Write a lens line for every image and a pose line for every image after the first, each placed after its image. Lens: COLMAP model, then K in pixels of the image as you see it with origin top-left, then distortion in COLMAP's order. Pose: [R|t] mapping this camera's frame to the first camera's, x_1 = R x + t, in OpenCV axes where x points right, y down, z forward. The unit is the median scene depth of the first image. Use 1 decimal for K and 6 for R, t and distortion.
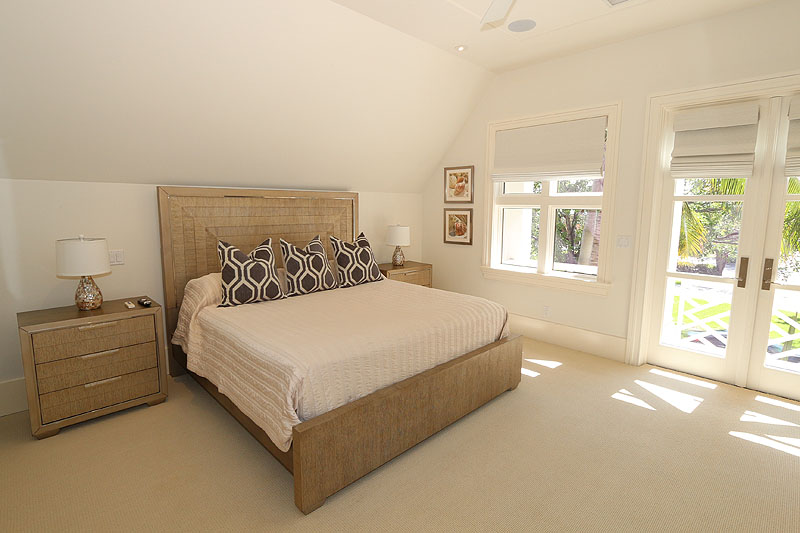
lens RADIAL K [[415.1, 0, 400.0], [0, 415.1, 266.5], [0, 0, 1]] dist [-0.003971, -0.000743]
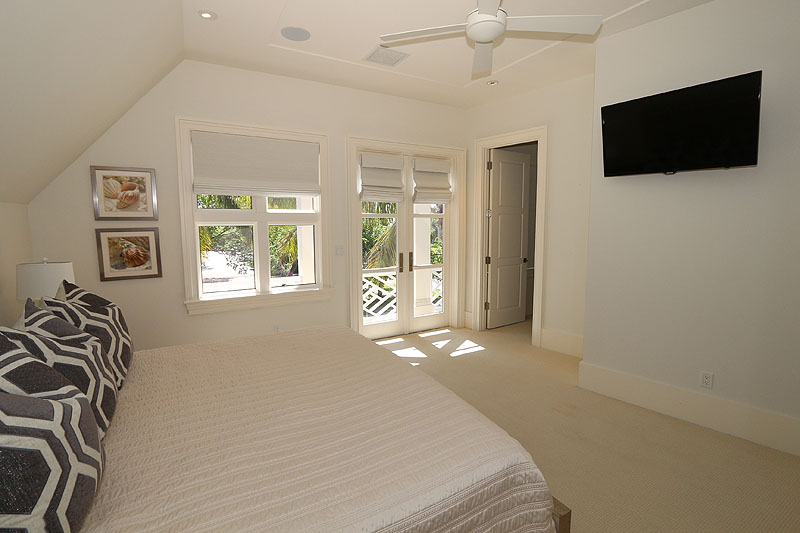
lens RADIAL K [[380.1, 0, 400.0], [0, 380.1, 266.5], [0, 0, 1]] dist [-0.000894, -0.000099]
pose [[0.233728, -0.121285, 0.964708, -0.378743], [0.151512, 0.984612, 0.087080, -0.064755], [-0.960425, 0.125811, 0.248507, 0.426813]]
